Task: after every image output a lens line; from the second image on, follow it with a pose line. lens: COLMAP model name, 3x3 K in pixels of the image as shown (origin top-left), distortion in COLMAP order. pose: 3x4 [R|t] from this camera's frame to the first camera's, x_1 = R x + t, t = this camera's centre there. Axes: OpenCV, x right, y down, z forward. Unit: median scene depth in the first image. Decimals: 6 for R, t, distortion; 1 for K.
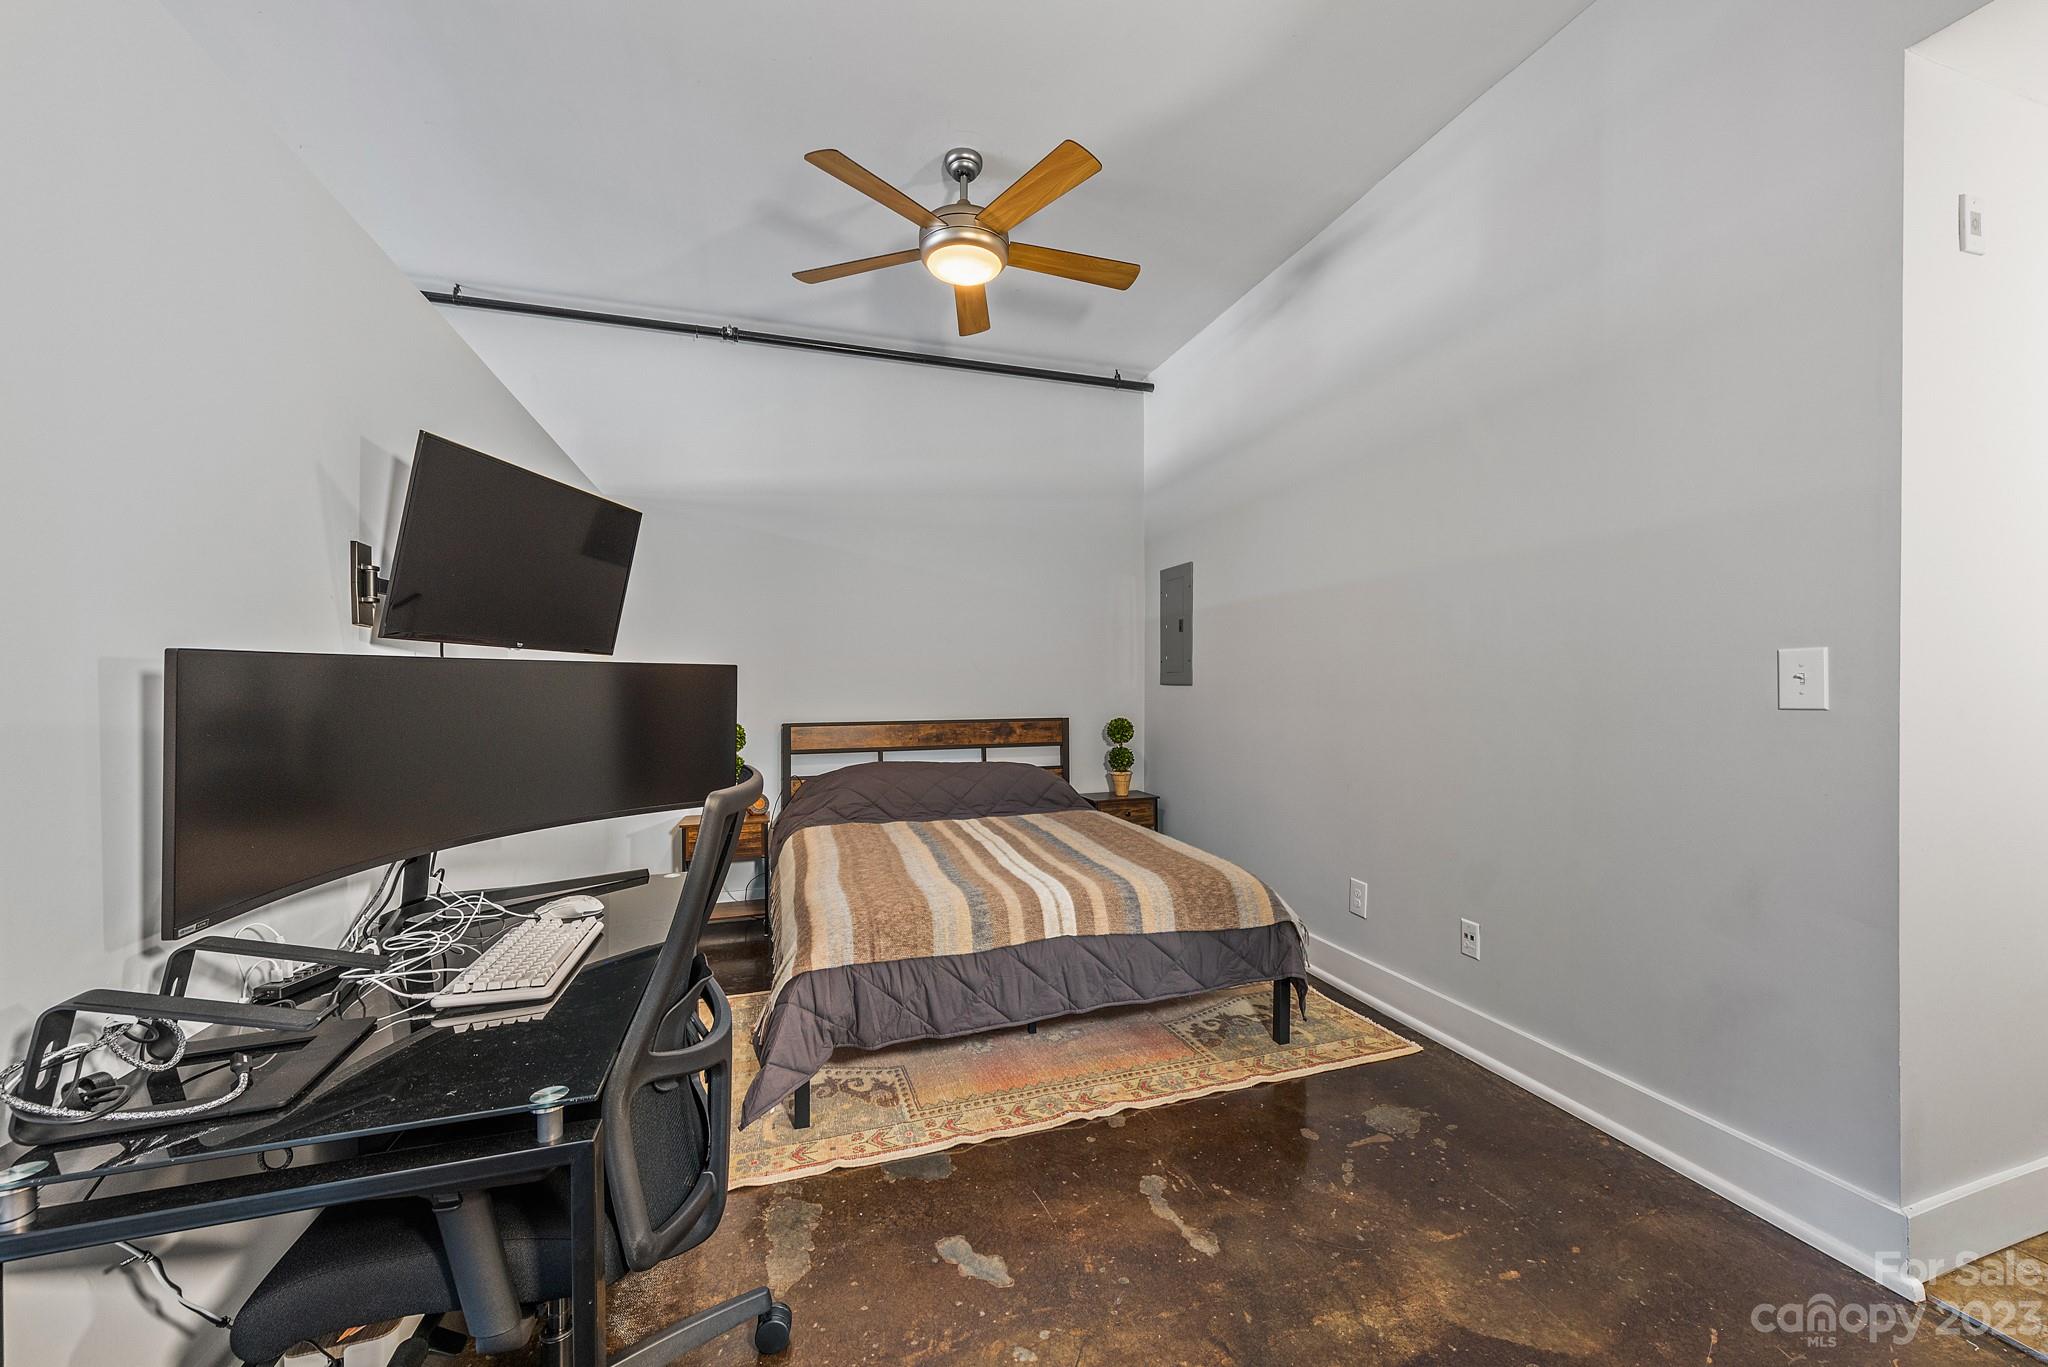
lens RADIAL K [[805.5, 0, 1043.4], [0, 805.5, 670.7], [0, 0, 1]] dist [0.005898, -0.000041]
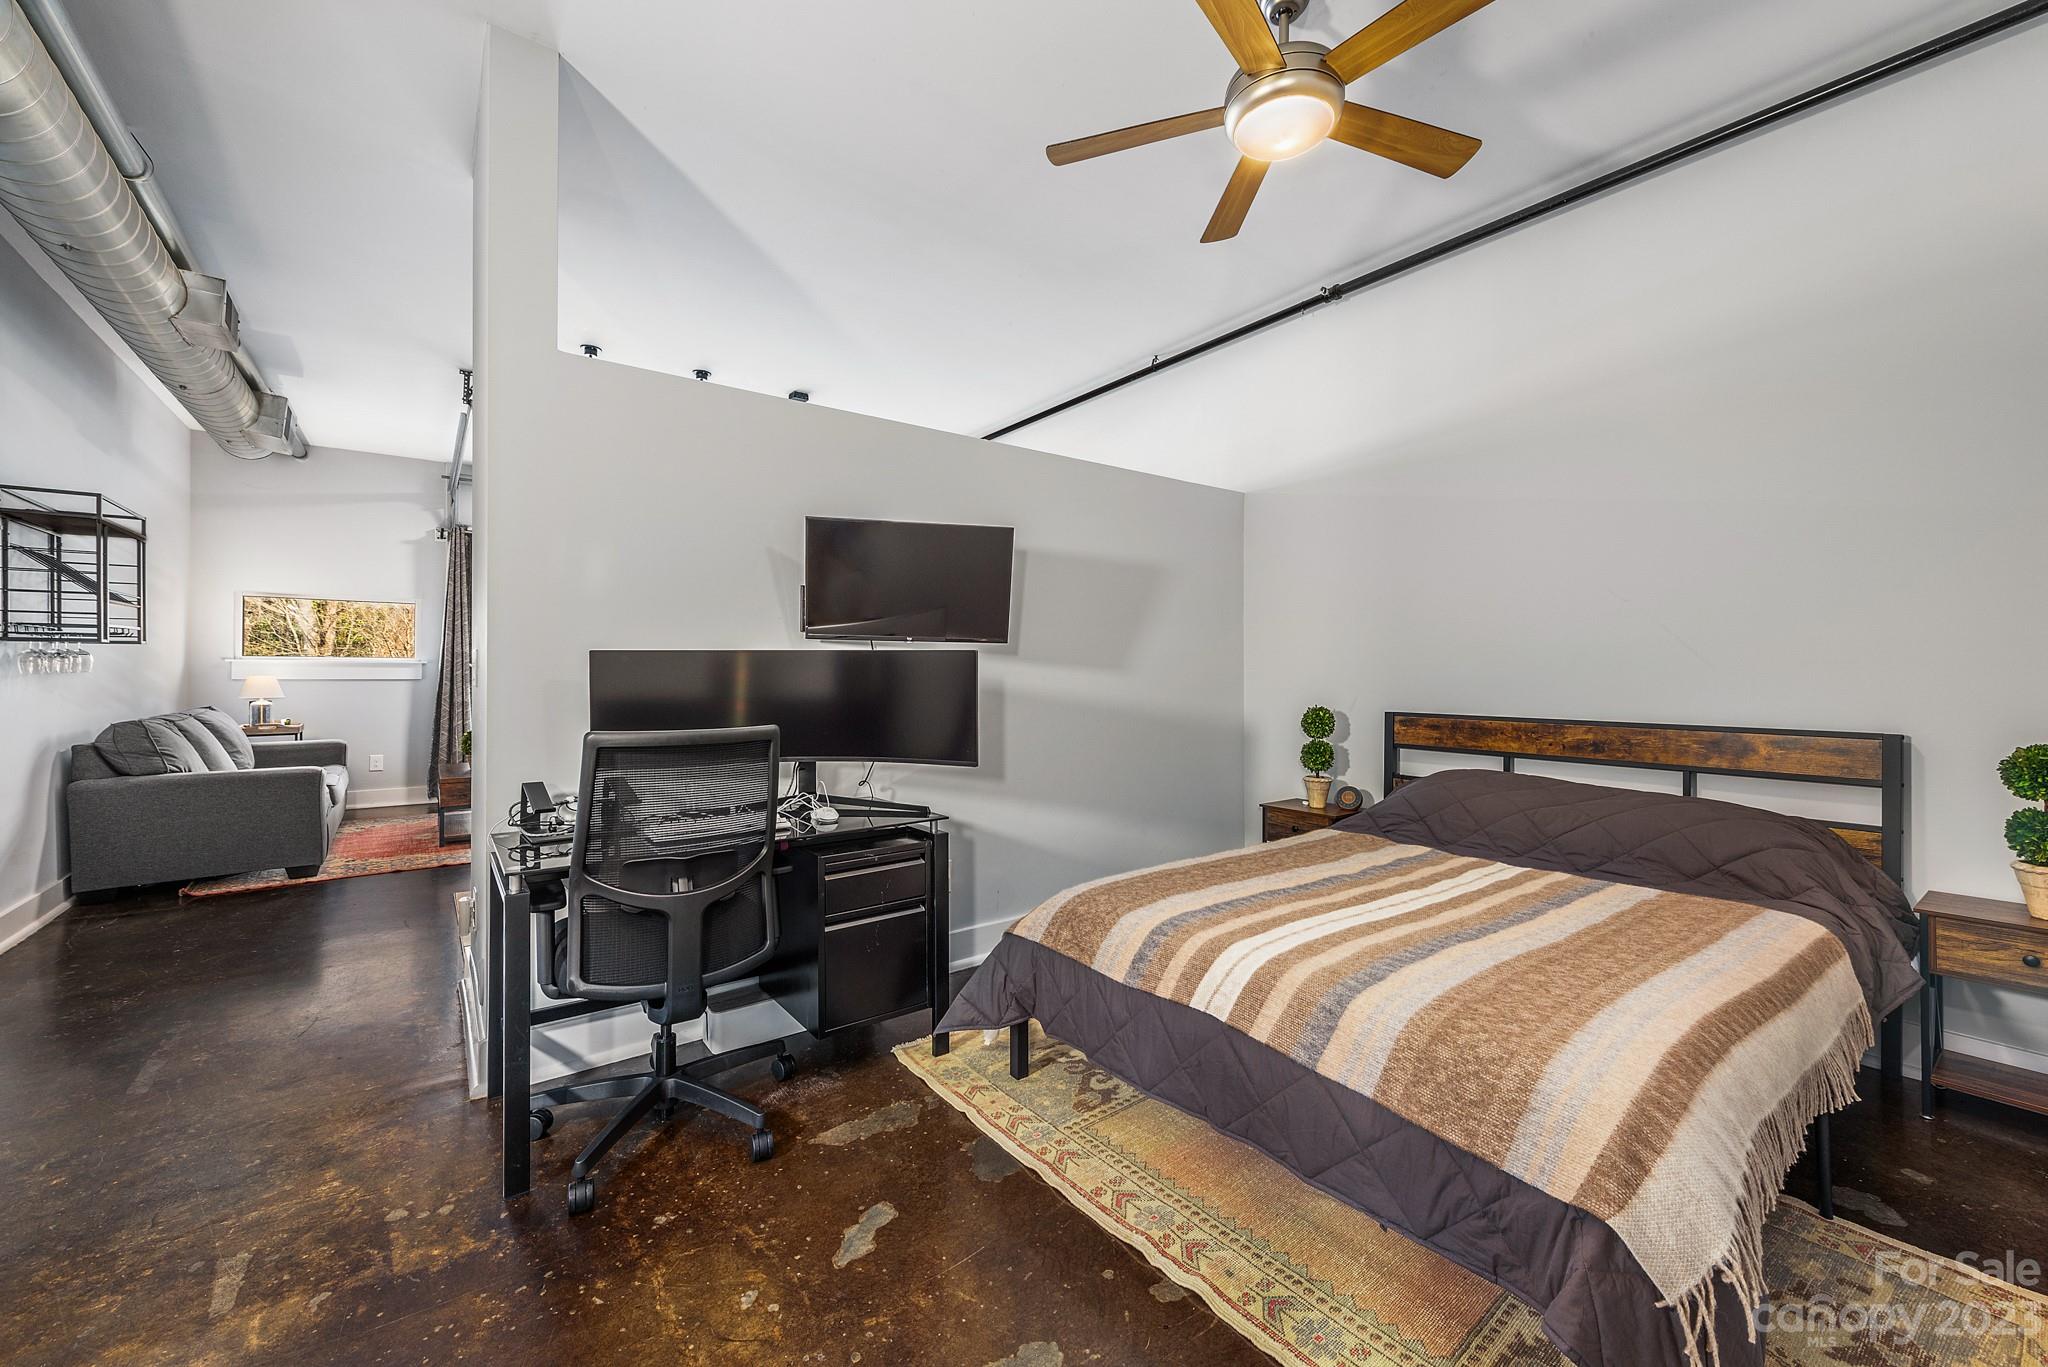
lens RADIAL K [[815.8, 0, 1034.1], [0, 815.8, 653.5], [0, 0, 1]] dist [0.007904, -0.000053]
pose [[0.313221, -0.011159, -0.949615, 0.672151], [0.013065, 0.999887, -0.007440, 0.005984], [0.949590, -0.010077, 0.313331, 0.611688]]
